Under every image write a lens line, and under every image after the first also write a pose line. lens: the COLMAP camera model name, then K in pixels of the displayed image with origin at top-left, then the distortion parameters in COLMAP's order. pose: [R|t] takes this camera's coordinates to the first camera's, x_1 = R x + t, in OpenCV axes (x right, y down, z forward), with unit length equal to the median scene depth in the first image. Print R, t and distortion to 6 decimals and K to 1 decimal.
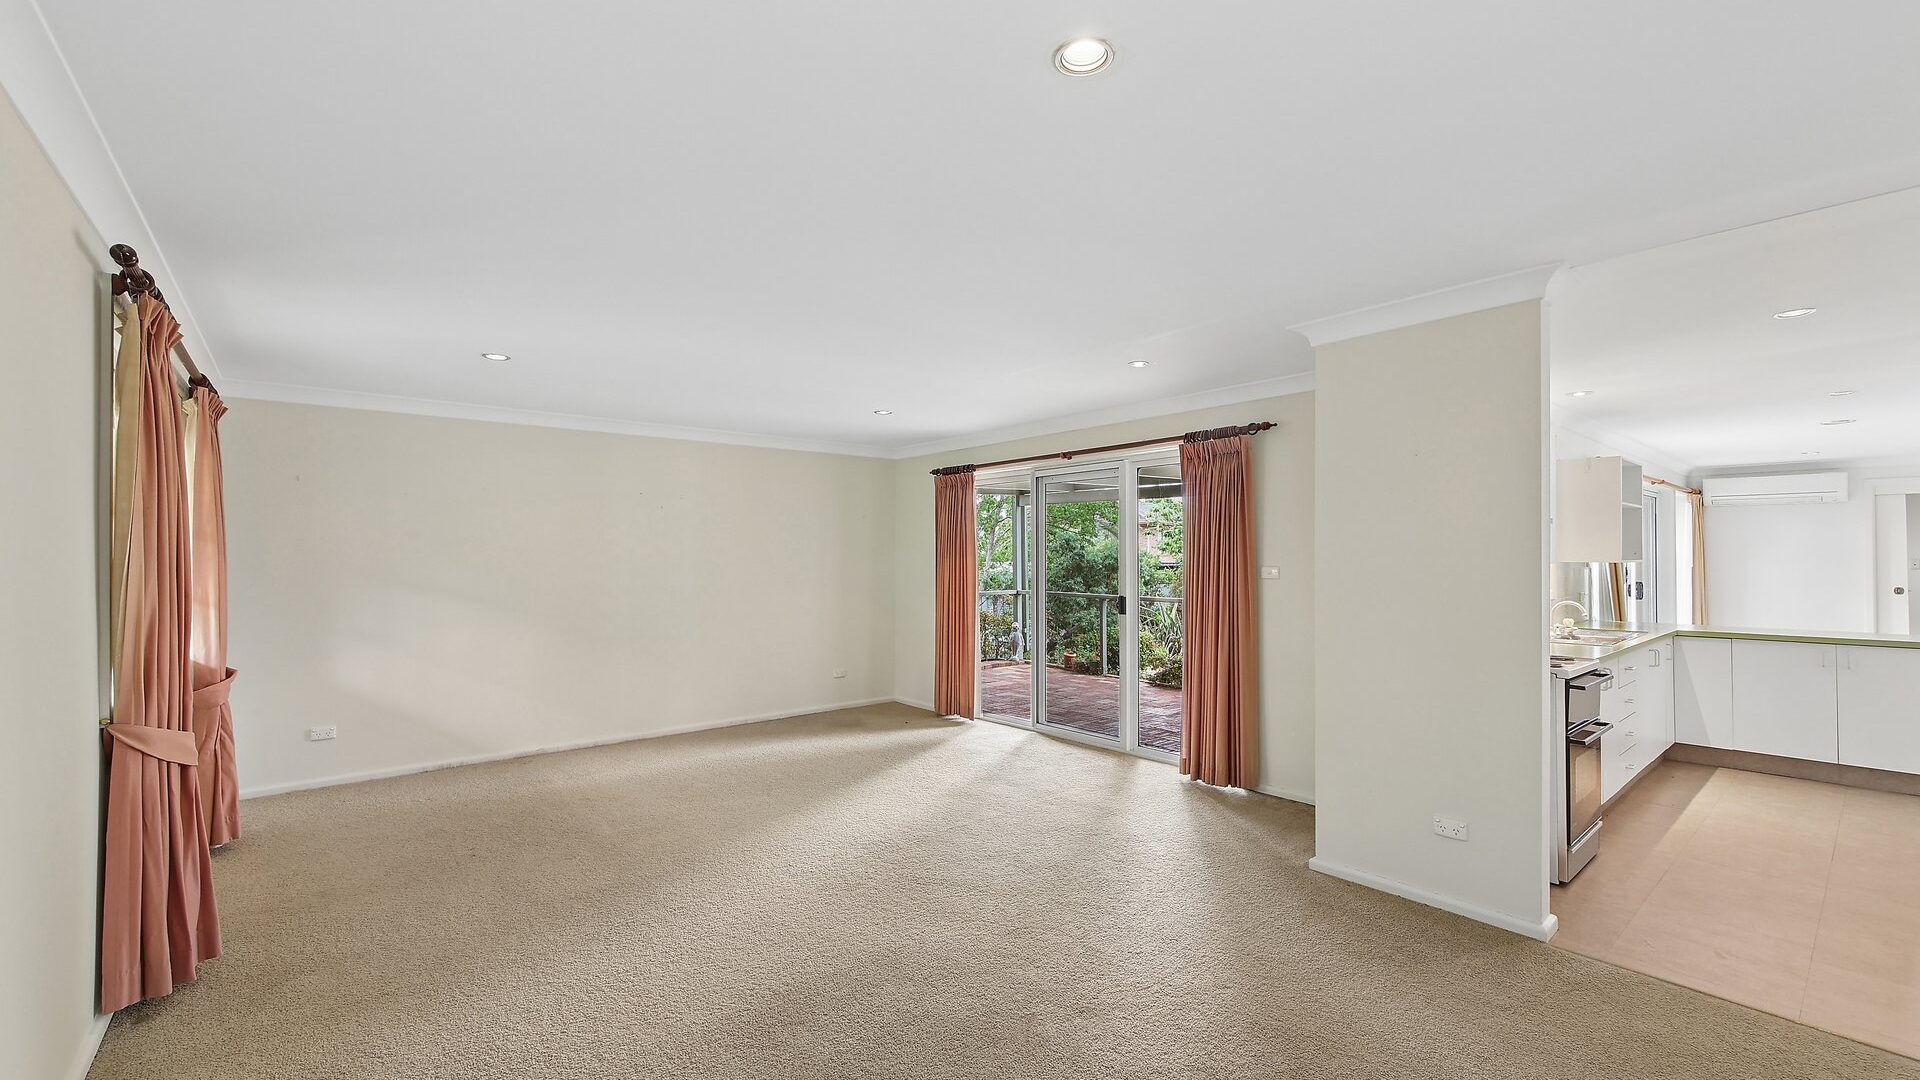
lens RADIAL K [[792.2, 0, 953.7], [0, 792.2, 552.0], [0, 0, 1]] dist [0.001700, 0.000289]
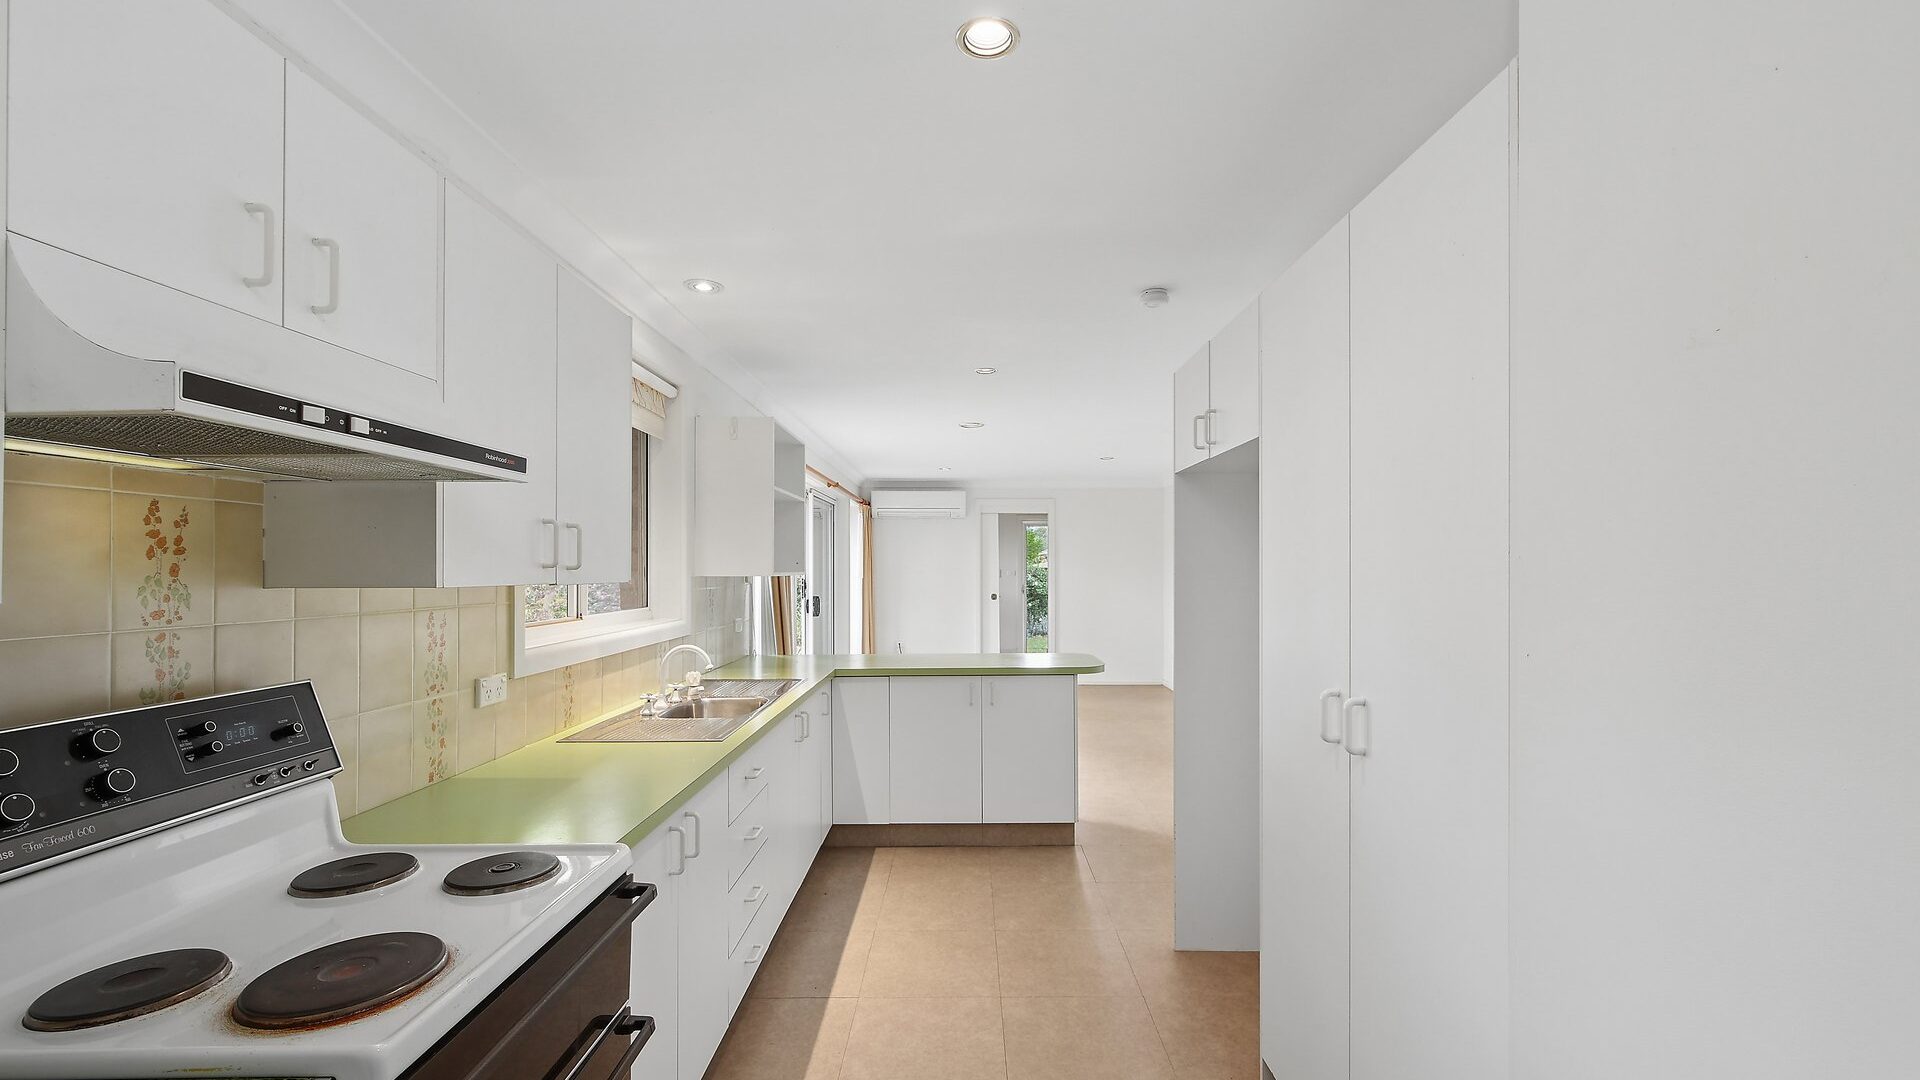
lens RADIAL K [[792.2, 0, 953.7], [0, 792.2, 552.0], [0, 0, 1]] dist [0.001700, 0.000289]
pose [[0.657919, 0.012794, 0.752980, 0.374087], [-0.004120, 0.999902, -0.013389, -0.000732], [-0.753077, 0.005706, 0.657908, 0.378988]]
